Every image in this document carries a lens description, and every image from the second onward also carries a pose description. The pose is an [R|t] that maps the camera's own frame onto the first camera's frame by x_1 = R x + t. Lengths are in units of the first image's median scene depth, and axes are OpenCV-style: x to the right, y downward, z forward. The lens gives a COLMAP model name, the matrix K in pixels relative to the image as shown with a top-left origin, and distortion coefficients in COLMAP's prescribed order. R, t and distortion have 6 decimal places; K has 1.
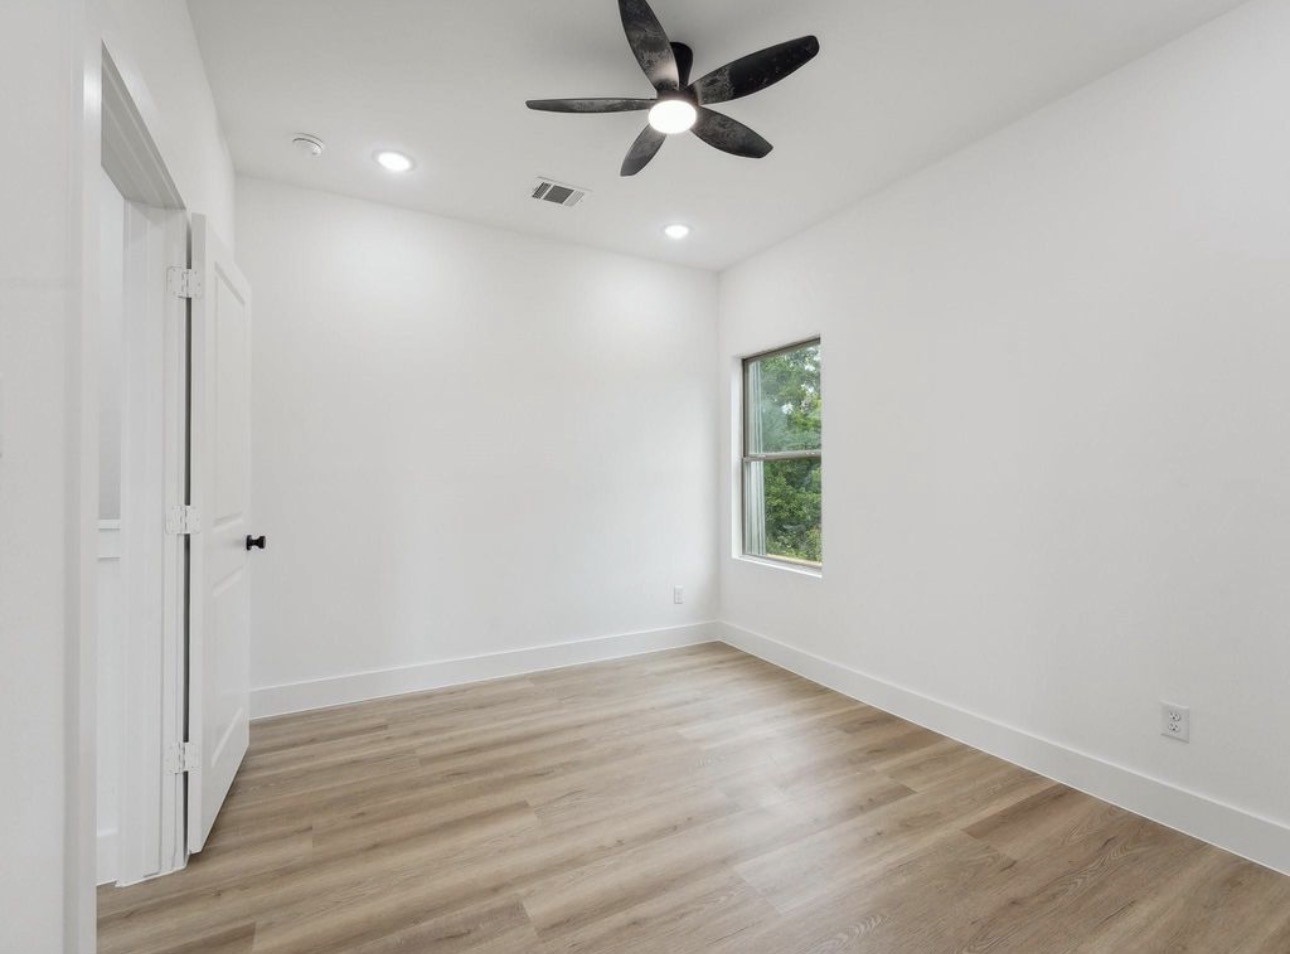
lens RADIAL K [[580.2, 0, 642.7], [0, 580.2, 474.5], [0, 0, 1]] dist [0.005057, -0.001420]
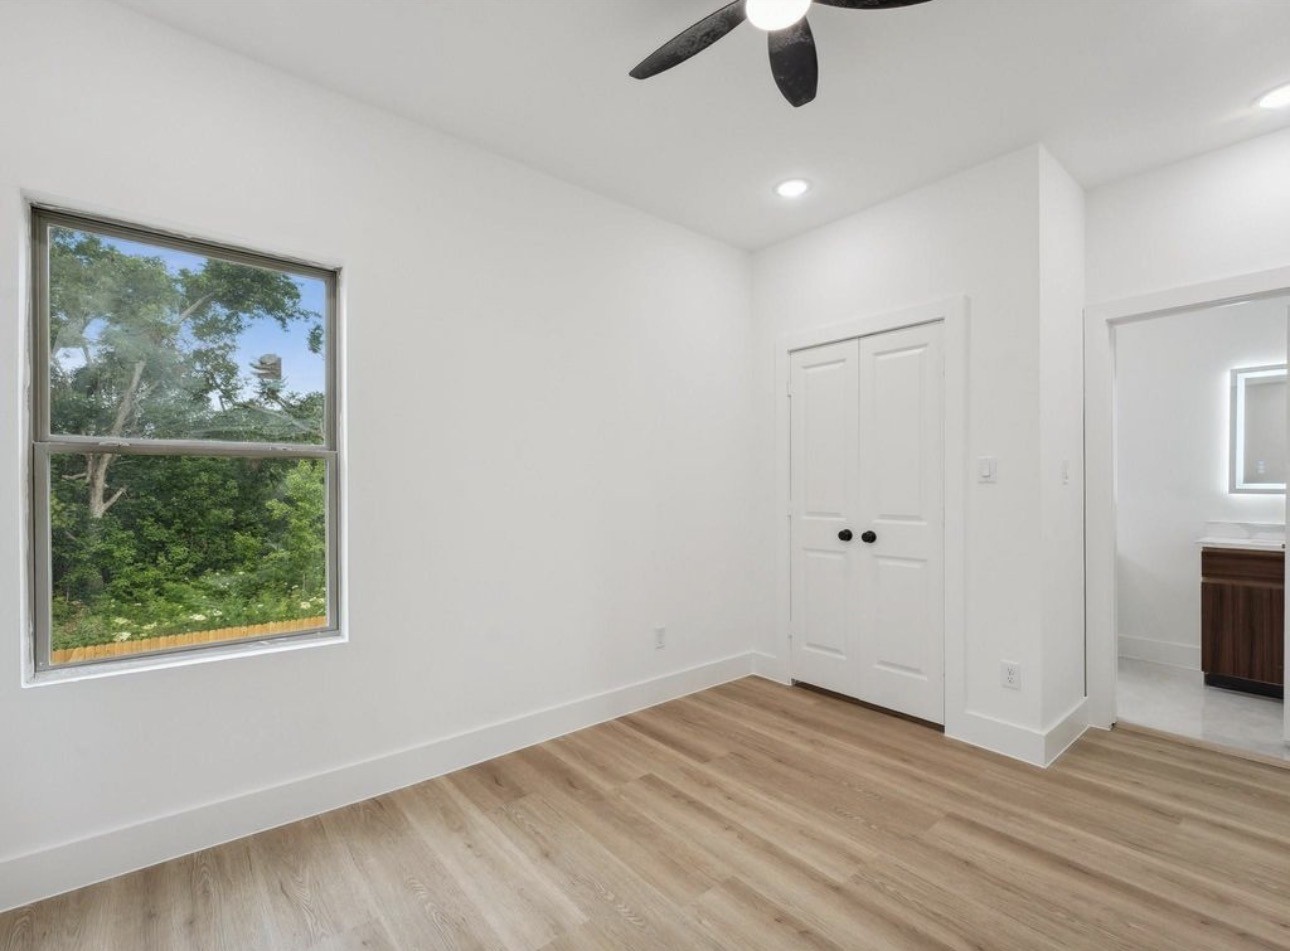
lens RADIAL K [[580.2, 0, 646.4], [0, 580.2, 483.2], [0, 0, 1]] dist [0.005057, -0.001420]
pose [[-0.190963, 0.003531, 0.981591, -0.657929], [-0.007158, 0.999962, -0.004989, 0.002409], [-0.981571, -0.007979, -0.190931, 1.321237]]
